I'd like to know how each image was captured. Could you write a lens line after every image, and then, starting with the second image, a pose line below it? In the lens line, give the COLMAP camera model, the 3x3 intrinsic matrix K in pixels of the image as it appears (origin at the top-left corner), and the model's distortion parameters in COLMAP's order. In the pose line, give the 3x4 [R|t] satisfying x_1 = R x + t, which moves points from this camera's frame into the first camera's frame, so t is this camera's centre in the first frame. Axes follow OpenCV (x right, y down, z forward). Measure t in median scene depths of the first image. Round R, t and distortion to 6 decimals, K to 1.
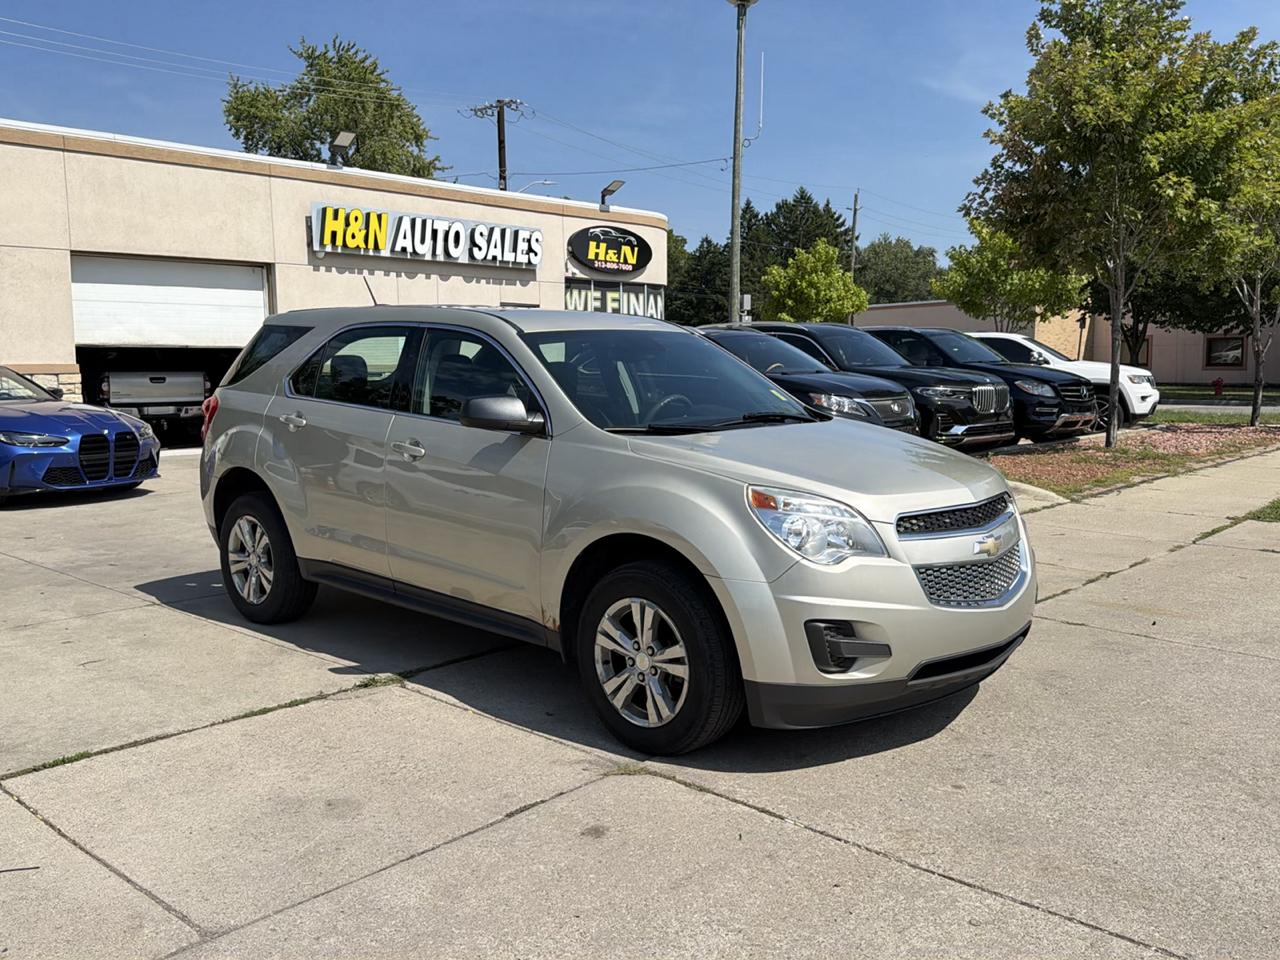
lens RADIAL K [[1148.4, 0, 648.4], [0, 1148.4, 475.2], [0, 0, 1]] dist [0.072584, -0.132504]
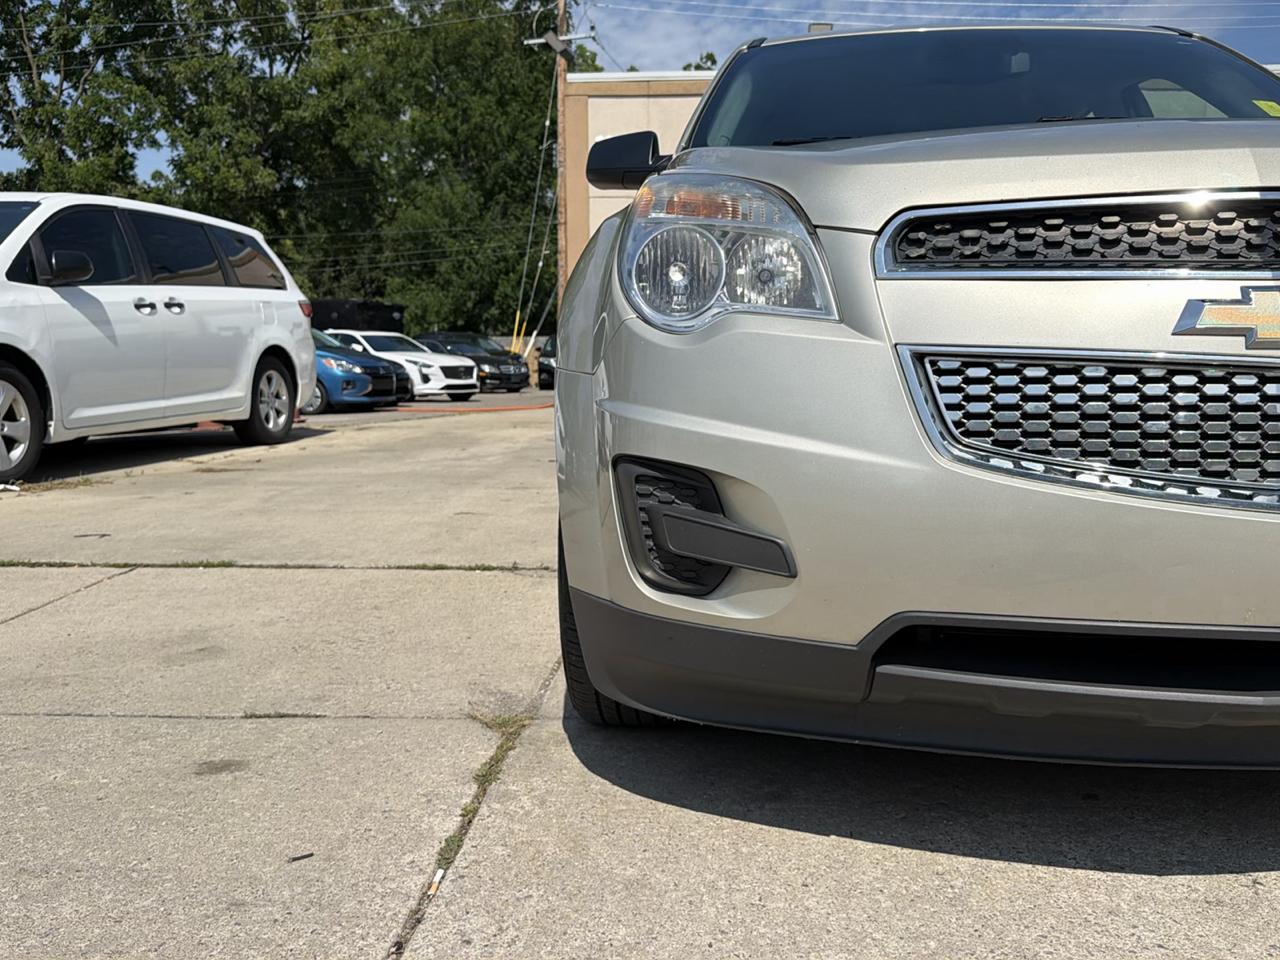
lens RADIAL K [[1148.4, 0, 643.9], [0, 1148.4, 484.9], [0, 0, 1]] dist [0.072584, -0.132504]
pose [[0.623671, 0.089435, -0.776554, 0.328375], [-0.084551, 0.995323, 0.046725, 0.079686], [0.777101, 0.036517, 0.628316, 0.506810]]
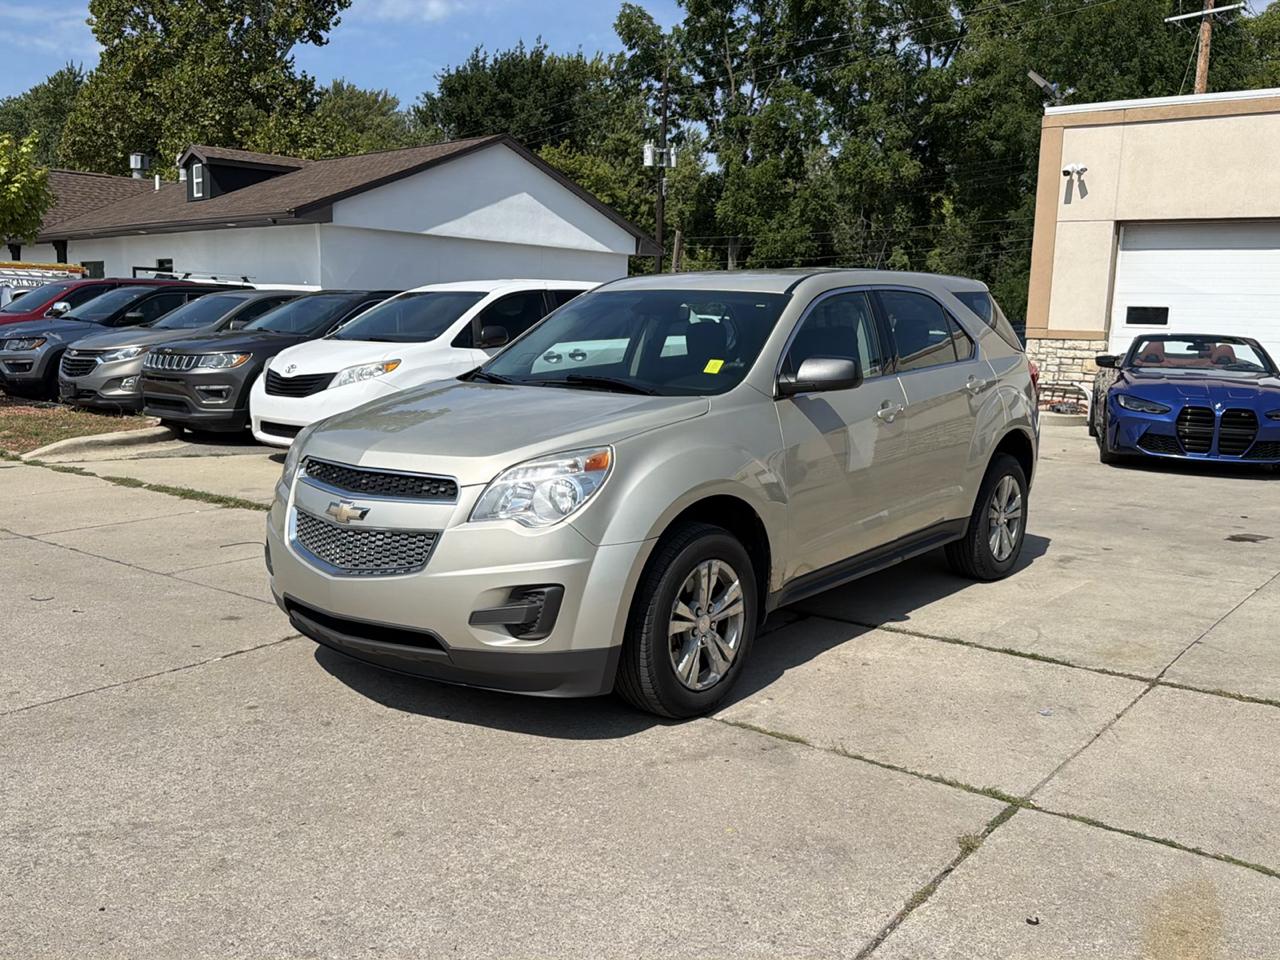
lens RADIAL K [[1148.4, 0, 638.3], [0, 1148.4, 477.8], [0, 0, 1]] dist [0.072584, -0.132504]
pose [[0.083625, 0.146181, -0.985717, 0.930856], [-0.129500, 0.982388, 0.134701, -0.093032], [0.988047, 0.116386, 0.101083, 0.854840]]
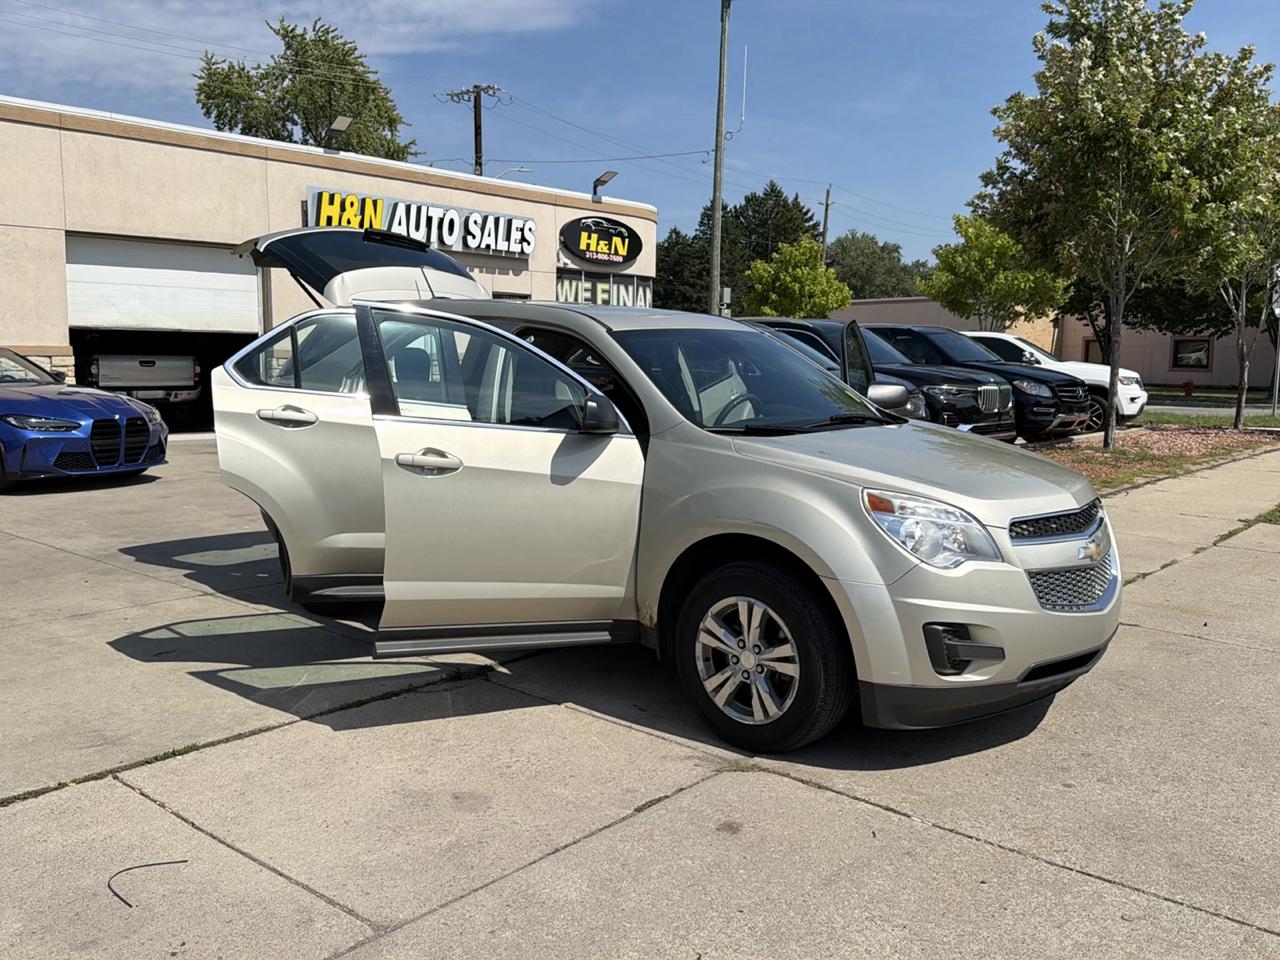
lens RADIAL K [[1148.4, 0, 647.4], [0, 1148.4, 479.9], [0, 0, 1]] dist [0.072584, -0.132504]
pose [[0.999287, 0.015141, 0.034590, -0.099750], [-0.015574, 0.999803, 0.012307, -0.005873], [-0.034397, -0.012837, 0.999326, -0.007127]]
